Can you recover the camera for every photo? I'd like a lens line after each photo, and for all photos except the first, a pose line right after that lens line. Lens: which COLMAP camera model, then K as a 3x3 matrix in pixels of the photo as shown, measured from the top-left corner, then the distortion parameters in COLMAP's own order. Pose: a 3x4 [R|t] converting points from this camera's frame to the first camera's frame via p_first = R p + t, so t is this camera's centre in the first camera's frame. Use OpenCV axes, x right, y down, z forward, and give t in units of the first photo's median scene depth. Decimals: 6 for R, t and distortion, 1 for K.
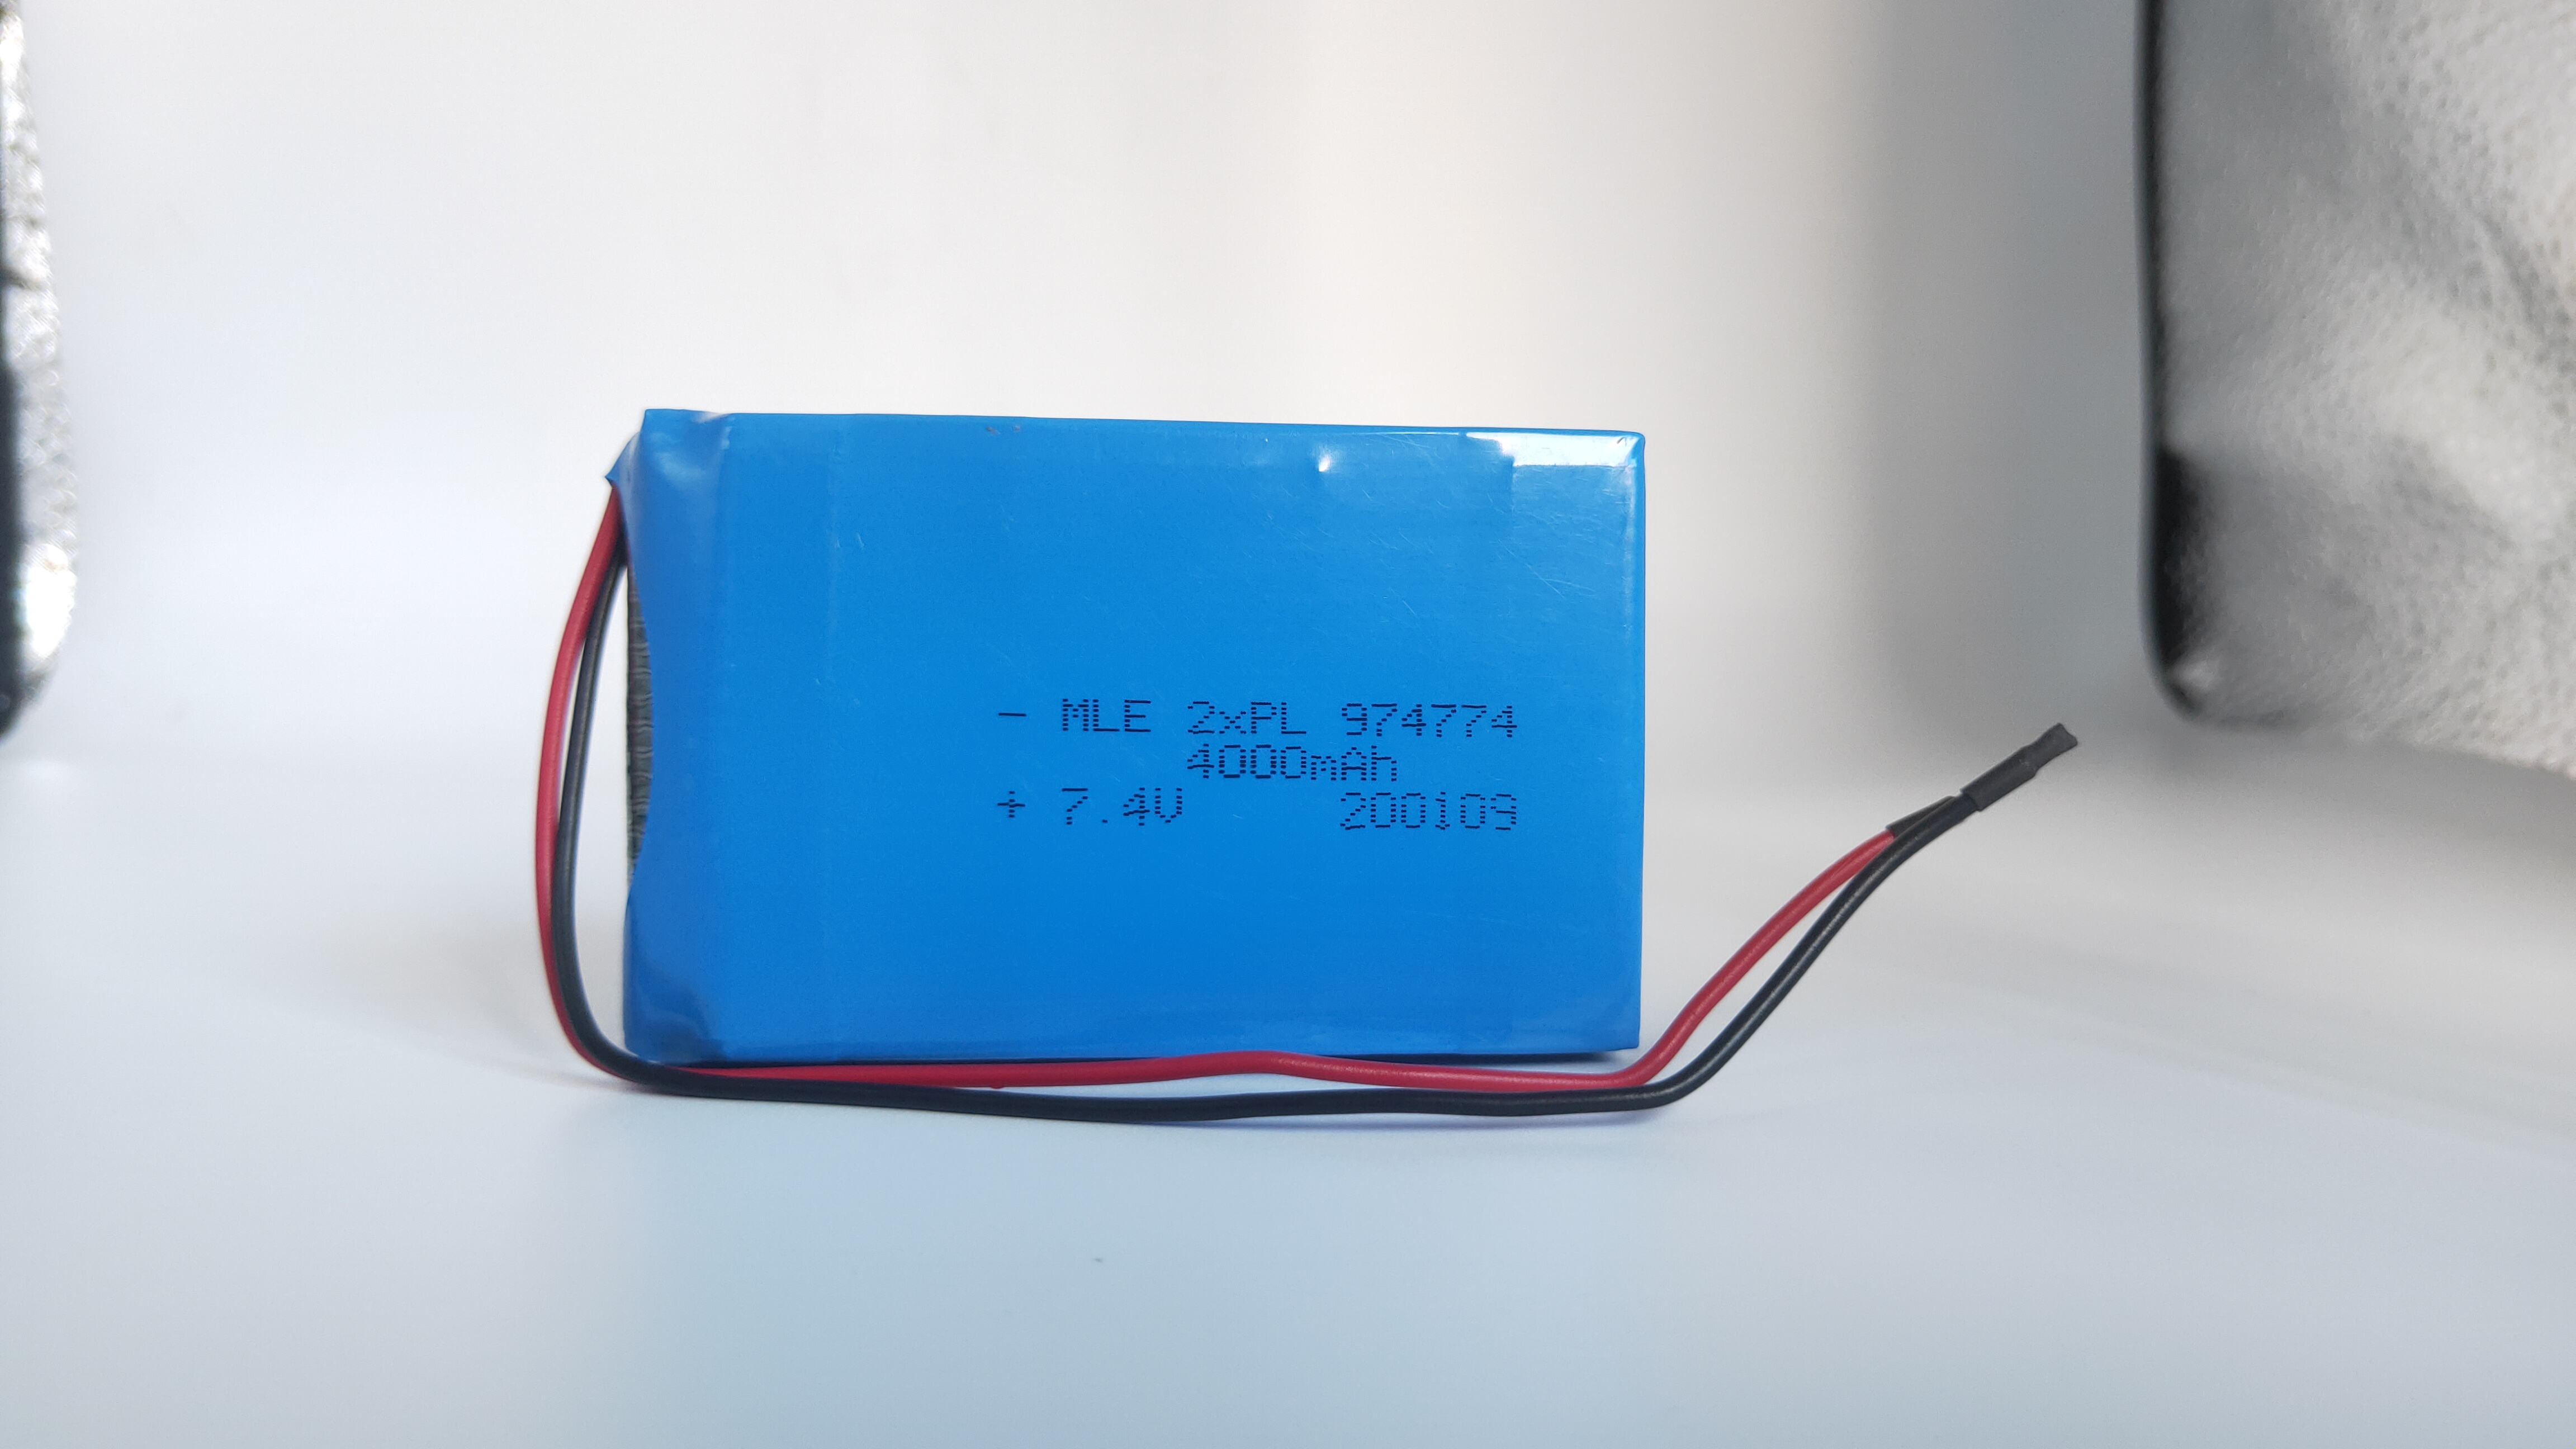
lens RADIAL K [[1930.9, 0, 1280.5], [0, 1930.9, 727.9], [0, 0, 1]] dist [-0.017016, -0.004421]
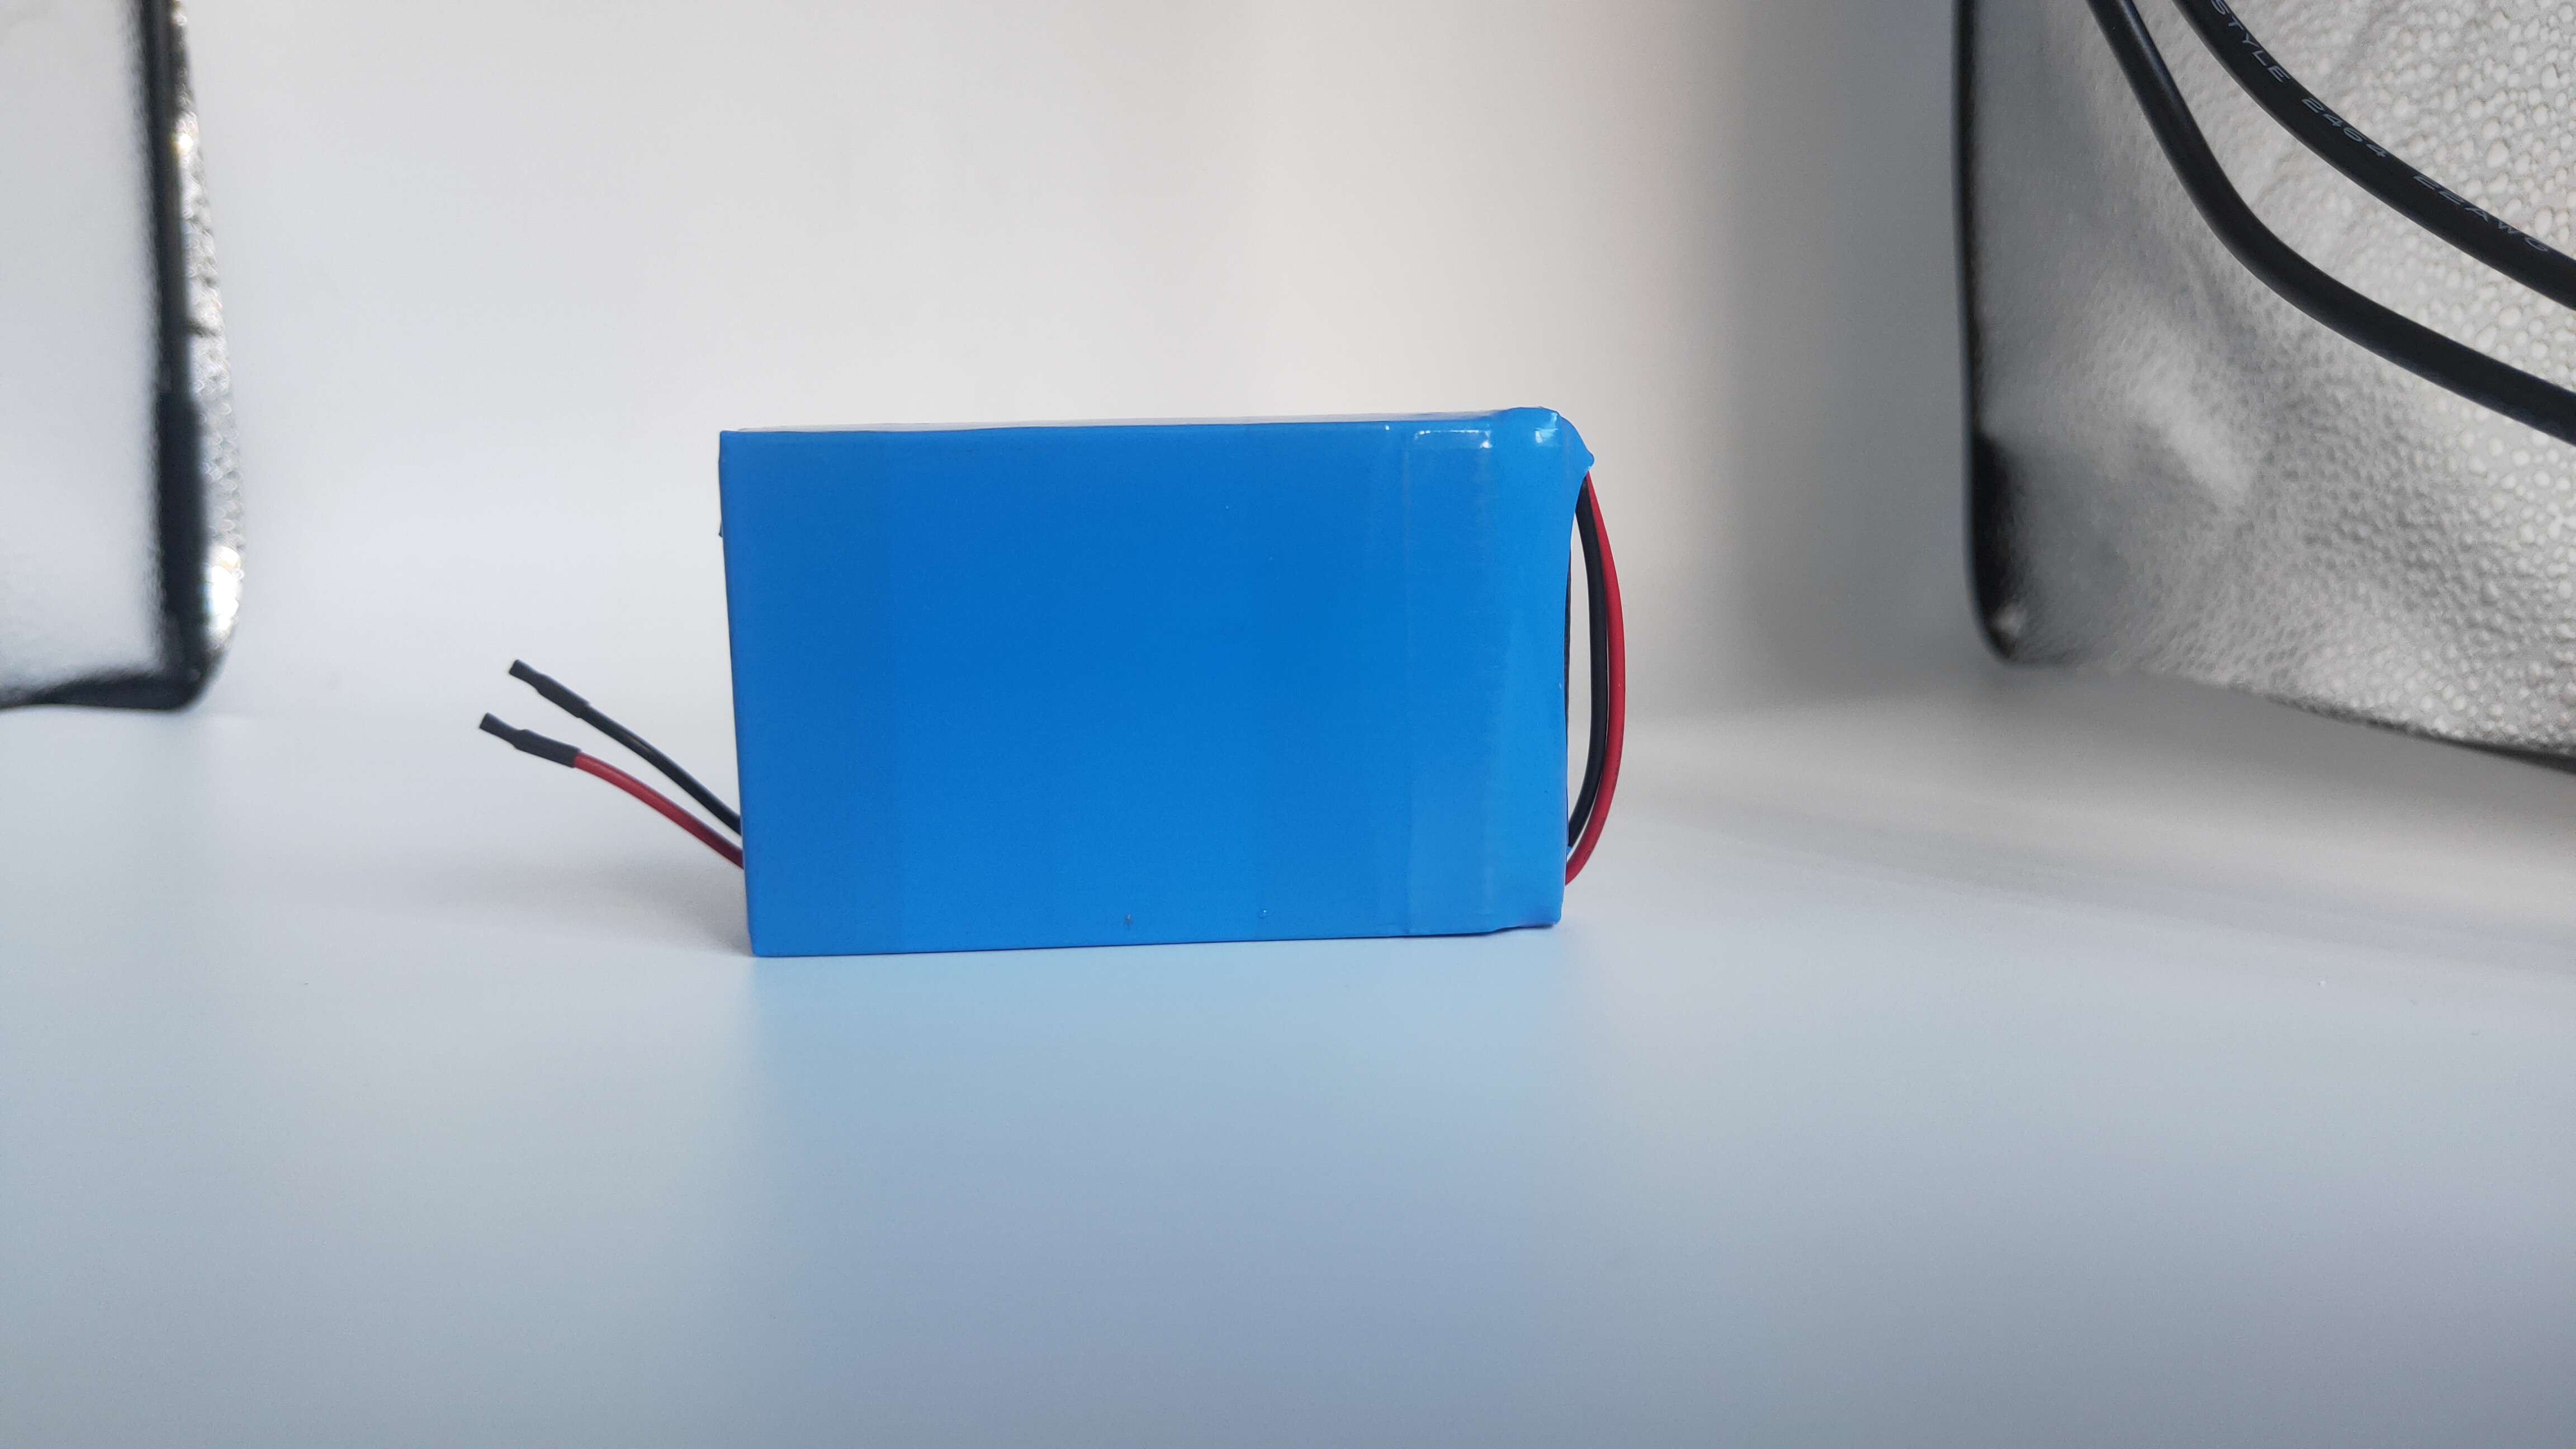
lens RADIAL K [[1930.9, 0, 1294.5], [0, 1930.9, 729.1], [0, 0, 1]] dist [-0.017016, -0.004421]
pose [[0.999829, -0.016670, -0.007967, 0.043797], [0.016739, 0.999823, 0.008646, 0.021836], [0.007822, -0.008778, 0.999931, -0.218655]]
